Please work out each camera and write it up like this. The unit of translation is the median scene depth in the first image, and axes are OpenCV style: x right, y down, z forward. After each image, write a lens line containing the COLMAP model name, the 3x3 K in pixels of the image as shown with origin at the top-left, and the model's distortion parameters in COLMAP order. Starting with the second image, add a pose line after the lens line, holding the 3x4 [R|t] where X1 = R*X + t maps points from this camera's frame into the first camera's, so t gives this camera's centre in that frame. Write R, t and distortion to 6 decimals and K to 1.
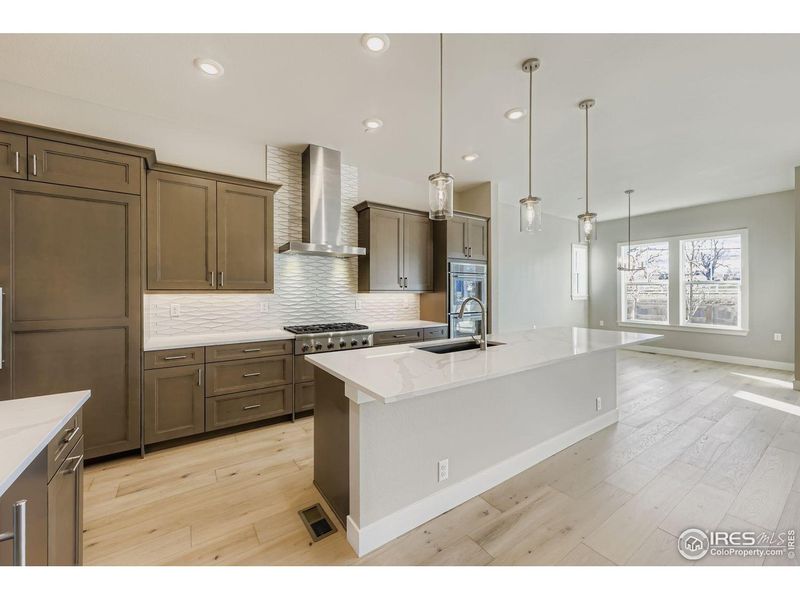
lens RADIAL K [[323.6, 0, 400.7], [0, 323.6, 287.2], [0, 0, 1]] dist [0.019327, -0.000076]
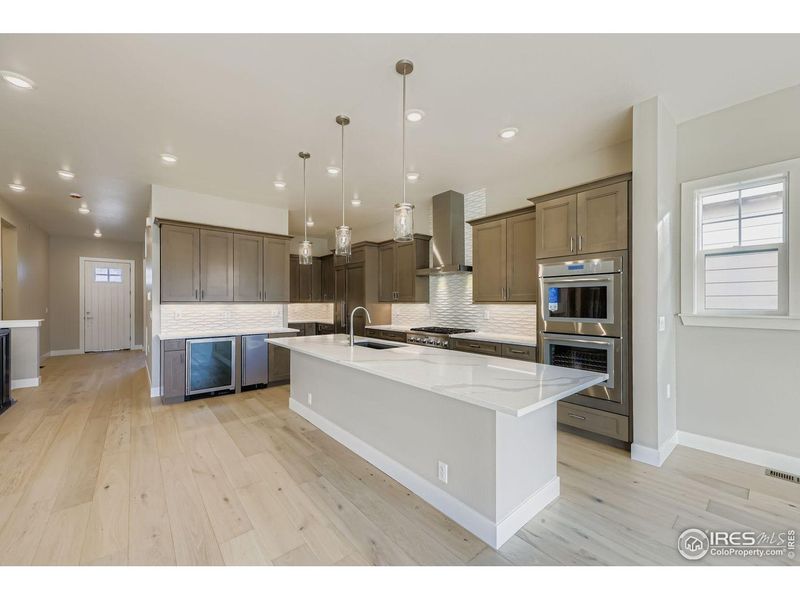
lens RADIAL K [[316.4, 0, 400.0], [0, 316.4, 300.0], [0, 0, 1]] dist [-0.000991, 0.000032]
pose [[0.090743, -0.002114, -0.995872, 1.067851], [0.026322, 0.999653, 0.000276, -0.002984], [0.995526, -0.026239, 0.090767, 0.730228]]
